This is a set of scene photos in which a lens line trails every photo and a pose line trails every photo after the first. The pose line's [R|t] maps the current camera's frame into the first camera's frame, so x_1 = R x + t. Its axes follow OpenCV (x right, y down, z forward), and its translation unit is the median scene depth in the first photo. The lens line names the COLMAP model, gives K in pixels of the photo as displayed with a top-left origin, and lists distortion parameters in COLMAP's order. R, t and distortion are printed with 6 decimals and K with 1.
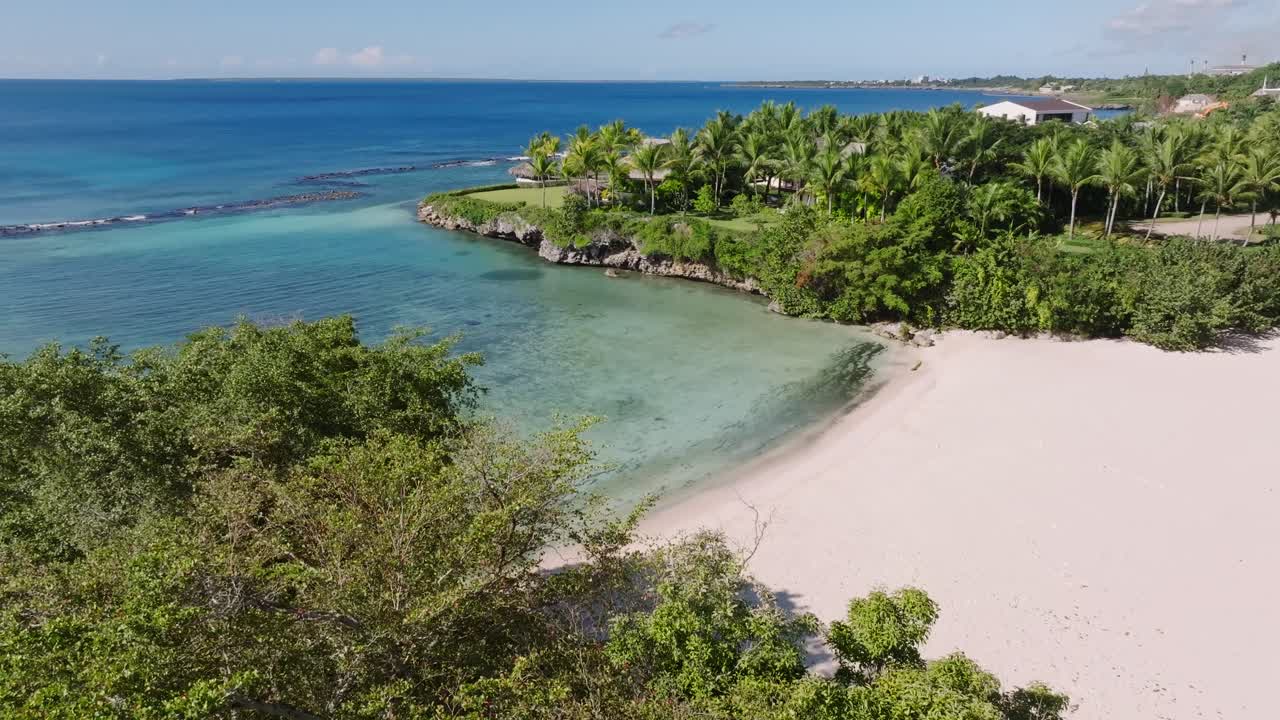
lens RADIAL K [[892.8, 0, 640.0], [0, 892.8, 360.0], [0, 0, 1]] dist [0.004221, -0.000624]
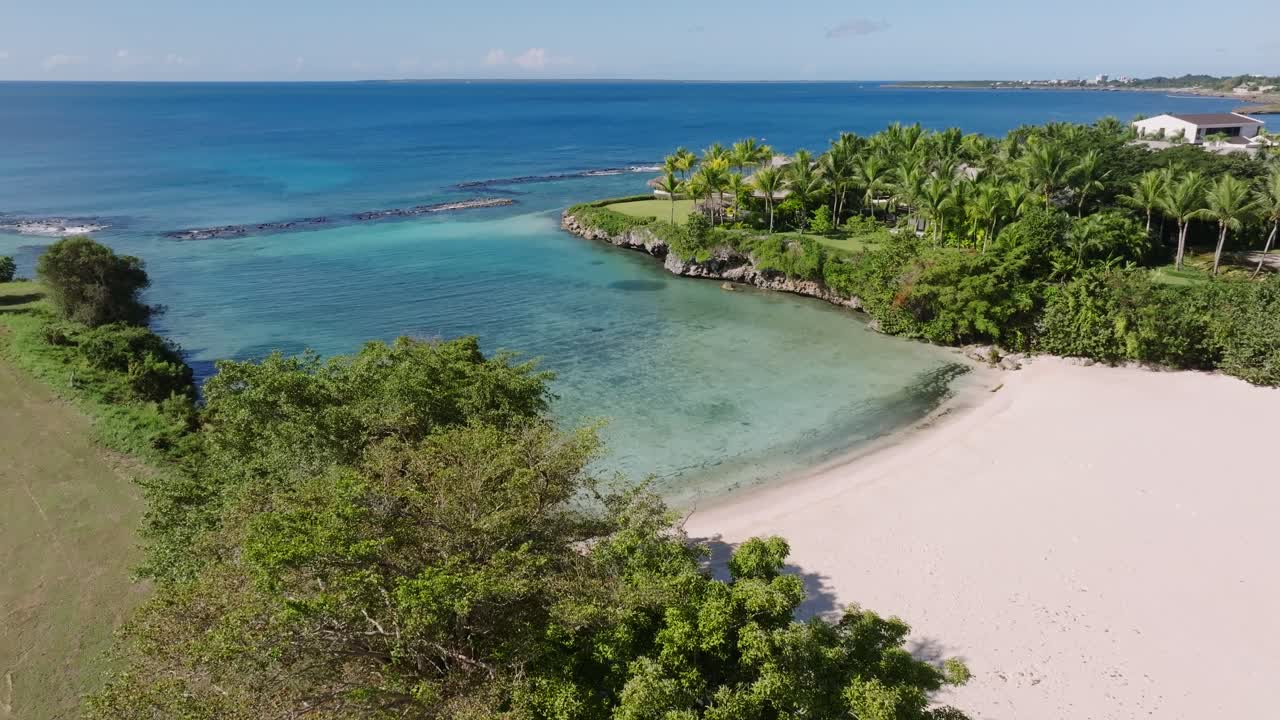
lens RADIAL K [[892.8, 0, 640.0], [0, 892.8, 360.0], [0, 0, 1]] dist [0.004221, -0.000624]
pose [[0.986039, 0.045625, -0.160139, 0.047375], [-0.045549, 0.998953, 0.004152, -0.009597], [0.160161, 0.003200, 0.987086, -0.099917]]
